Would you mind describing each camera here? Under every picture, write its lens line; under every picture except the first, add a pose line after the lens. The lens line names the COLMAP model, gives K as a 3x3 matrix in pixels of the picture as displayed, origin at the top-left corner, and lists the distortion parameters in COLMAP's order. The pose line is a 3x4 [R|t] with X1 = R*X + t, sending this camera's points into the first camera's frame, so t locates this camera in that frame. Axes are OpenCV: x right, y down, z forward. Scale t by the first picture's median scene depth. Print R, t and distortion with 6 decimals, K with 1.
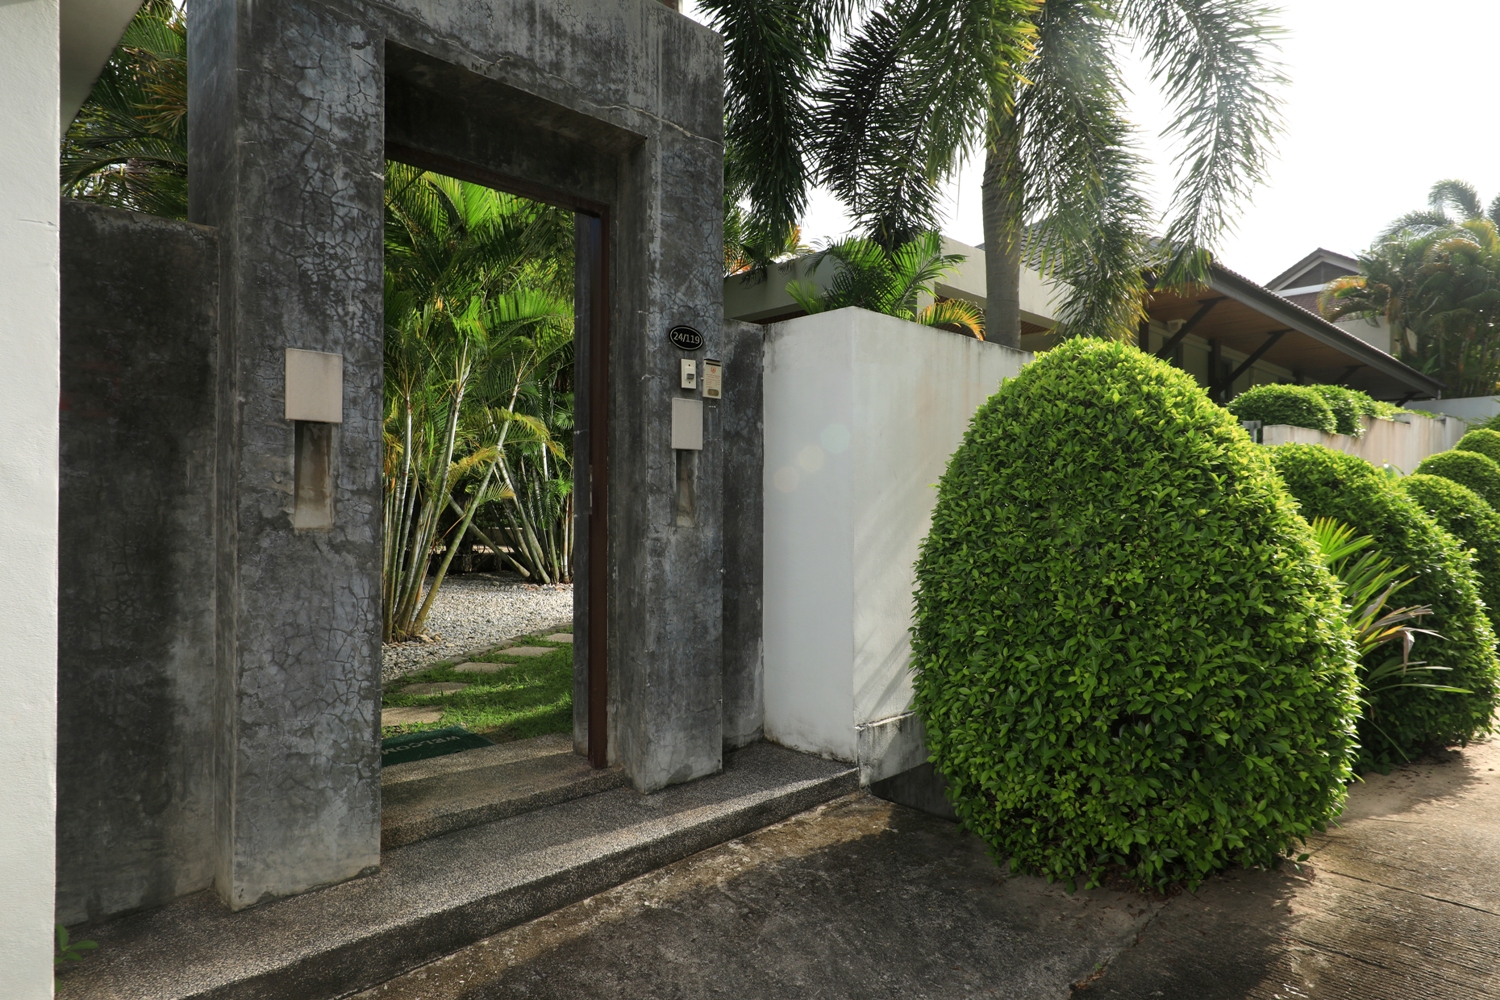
lens RADIAL K [[918.7, 0, 750.4], [0, 918.7, 504.9], [0, 0, 1]] dist [0.005472, 0.000454]
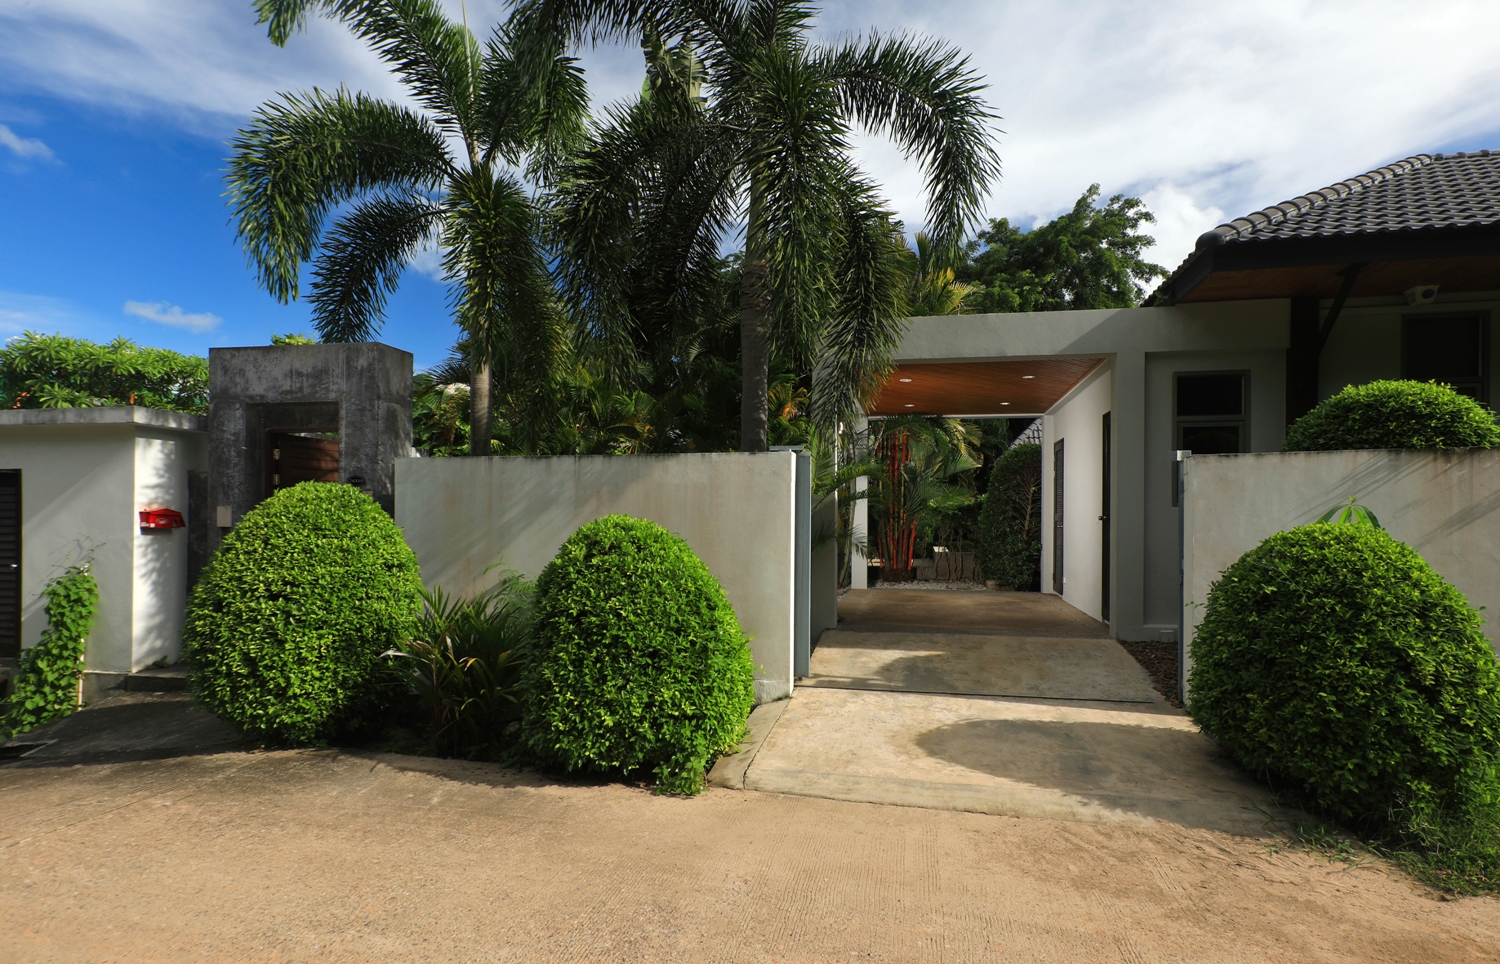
lens RADIAL K [[816.8, 0, 749.6], [0, 816.8, 485.0], [0, 0, 1]] dist [-0.000335, -0.000004]
pose [[0.536583, -0.006937, -0.843819, 2.448966], [0.008372, 0.999961, -0.002897, -0.174630], [0.843806, -0.005510, 0.536620, 0.812058]]
